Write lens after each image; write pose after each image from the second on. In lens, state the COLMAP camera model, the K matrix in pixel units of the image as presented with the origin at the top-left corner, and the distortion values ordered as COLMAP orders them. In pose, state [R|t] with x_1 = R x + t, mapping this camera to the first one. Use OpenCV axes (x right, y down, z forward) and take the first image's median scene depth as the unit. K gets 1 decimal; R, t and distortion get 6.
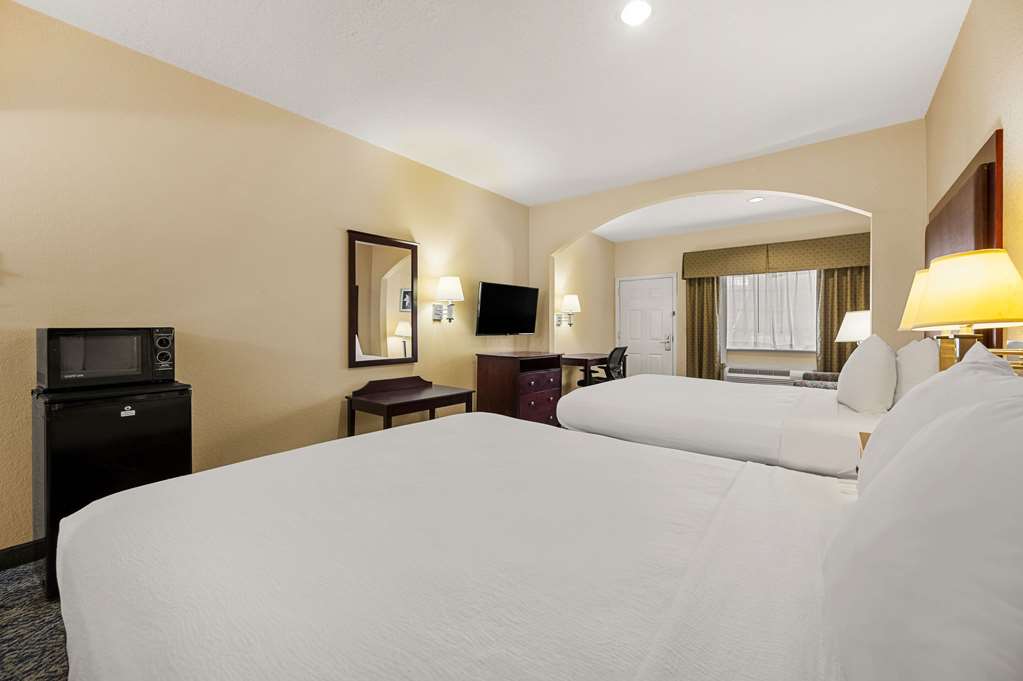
lens RADIAL K [[405.1, 0, 513.0], [0, 405.1, 331.8], [0, 0, 1]] dist [0.000580, 0.000082]
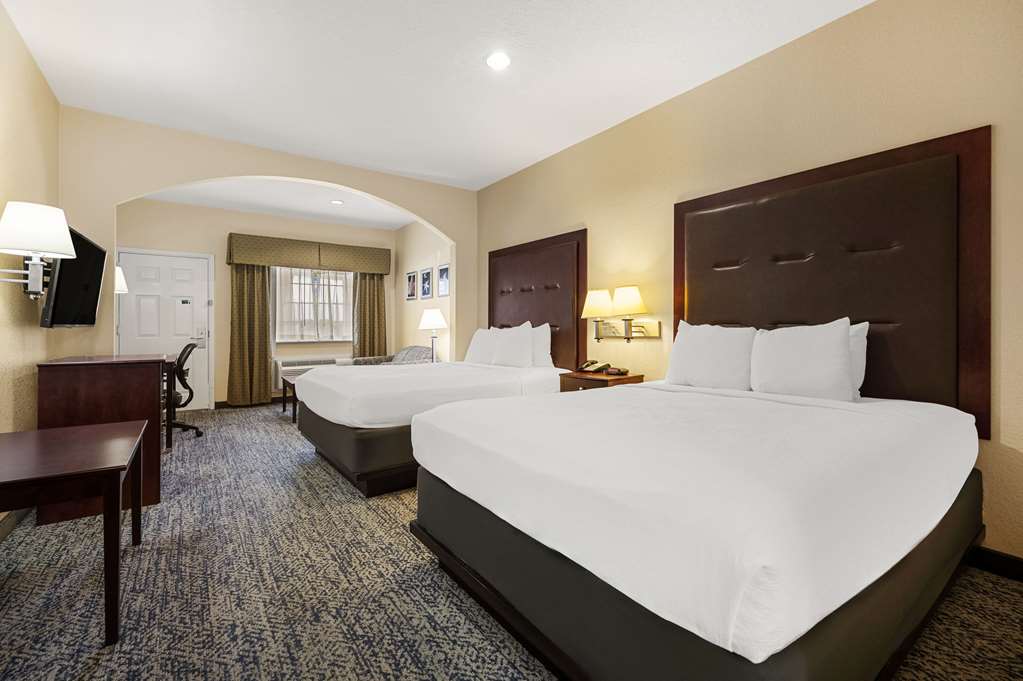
lens RADIAL K [[441.5, 0, 509.1], [0, 441.5, 327.1], [0, 0, 1]] dist [0.000306, 0.000062]
pose [[0.259702, -0.003978, 0.965681, -0.348132], [0.008330, 0.999964, 0.001878, 0.008399], [-0.965653, 0.007557, 0.259726, 0.200757]]
